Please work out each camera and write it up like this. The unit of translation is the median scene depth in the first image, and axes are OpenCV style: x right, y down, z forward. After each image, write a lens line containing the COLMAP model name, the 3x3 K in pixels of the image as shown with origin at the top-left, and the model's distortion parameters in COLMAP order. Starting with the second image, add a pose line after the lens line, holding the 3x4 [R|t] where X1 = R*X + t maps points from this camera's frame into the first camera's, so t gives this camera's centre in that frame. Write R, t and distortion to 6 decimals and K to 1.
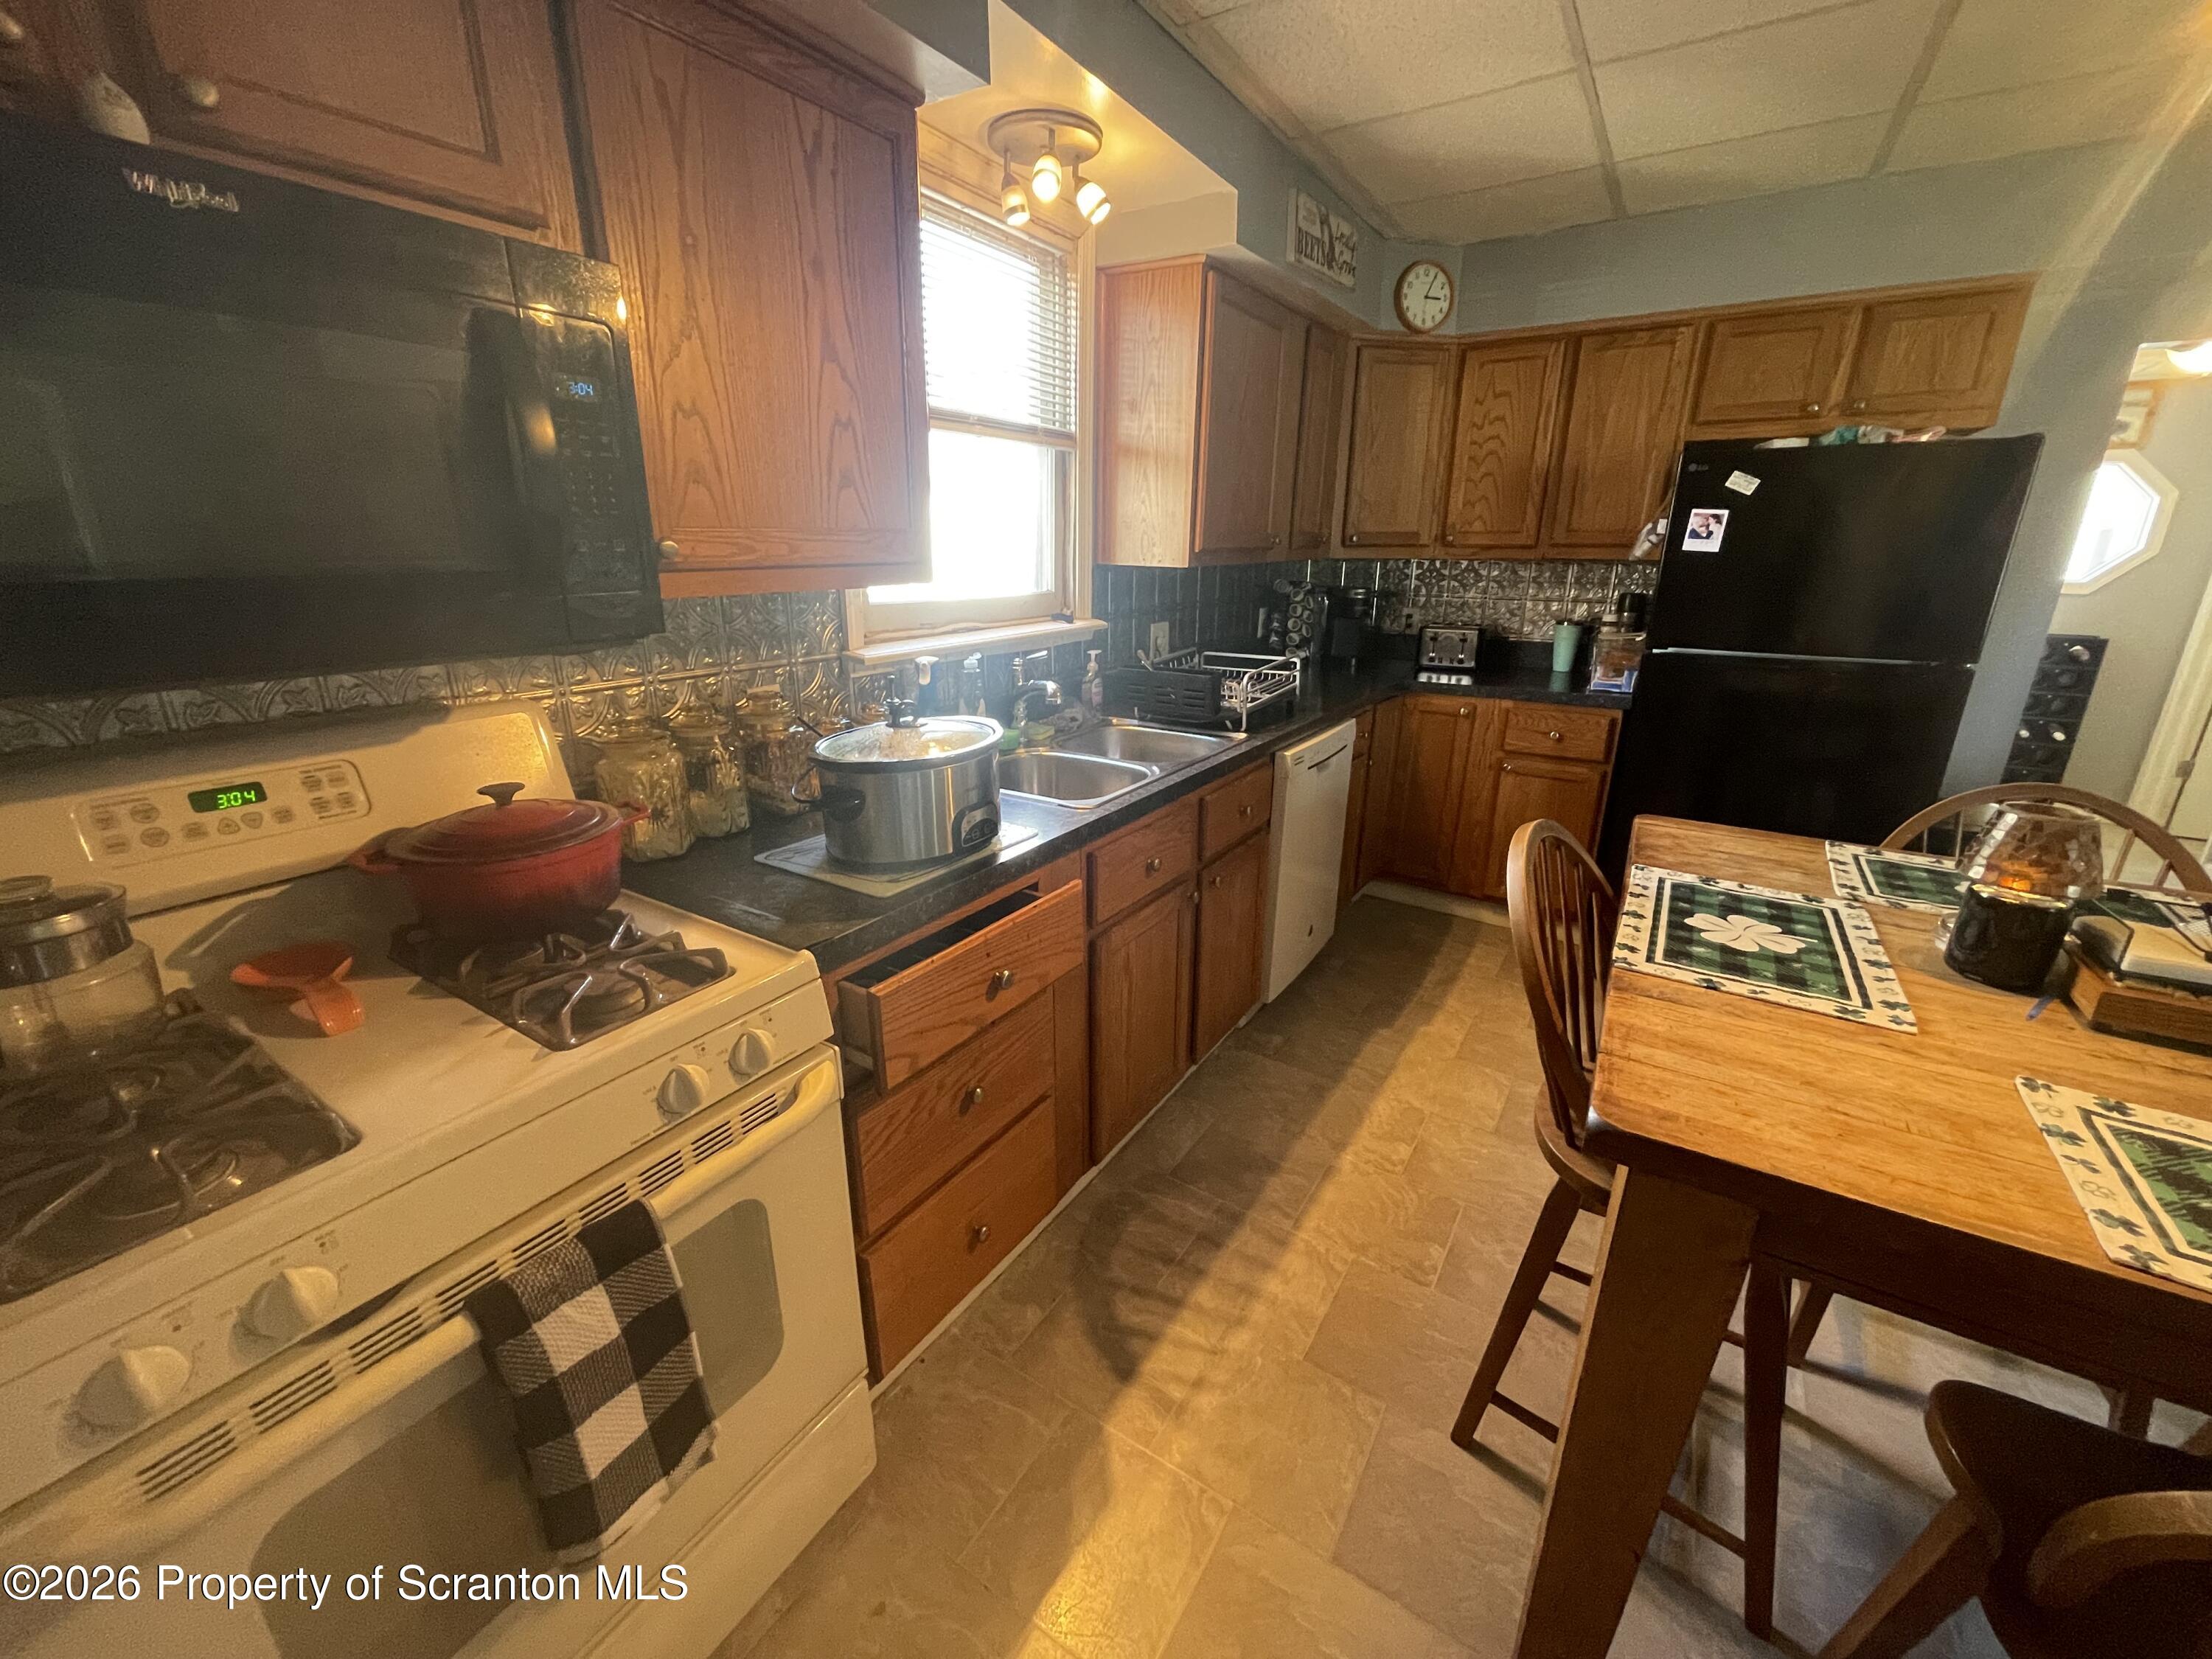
lens RADIAL K [[895.3, 0, 1100.7], [0, 895.3, 827.3], [0, 0, 1]] dist [-0.003695, 0.001057]
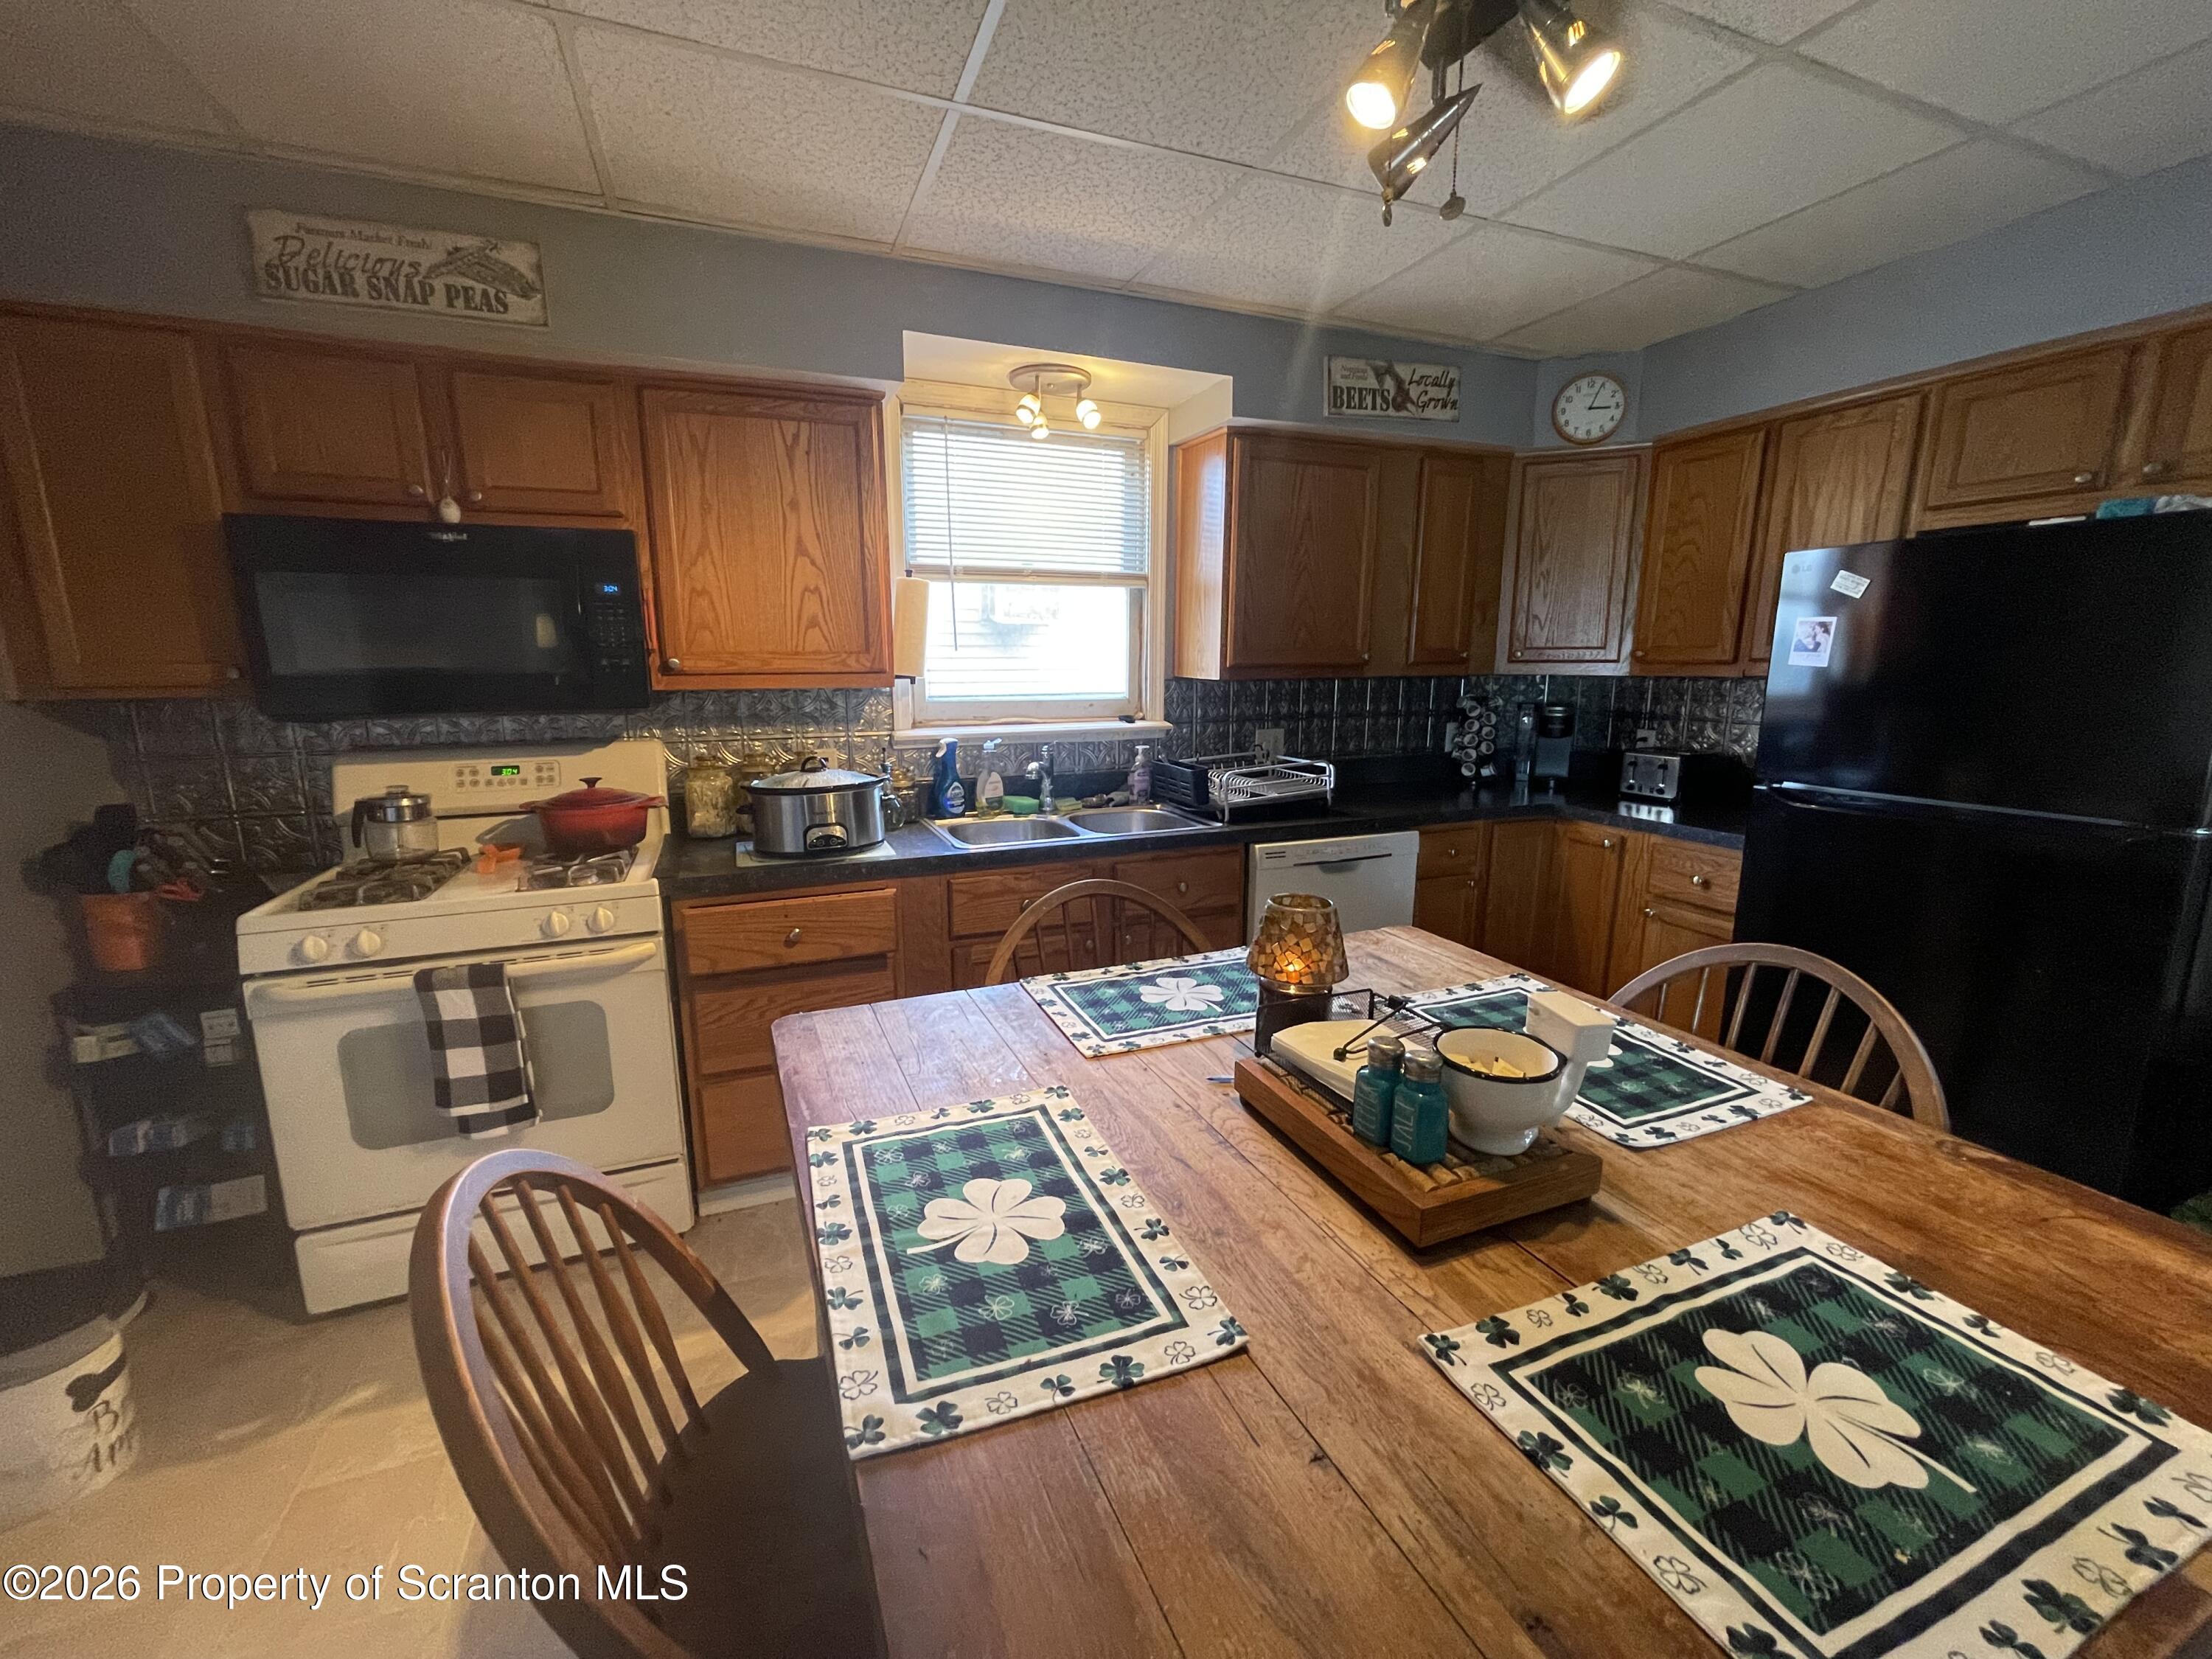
lens RADIAL K [[895.3, 0, 1101.9], [0, 895.3, 831.6], [0, 0, 1]] dist [-0.003695, 0.001057]
pose [[0.820393, 0.103754, -0.562308, 0.653724], [-0.170201, 0.983135, -0.066916, 0.005367], [0.545881, 0.150603, 0.824216, -0.005432]]
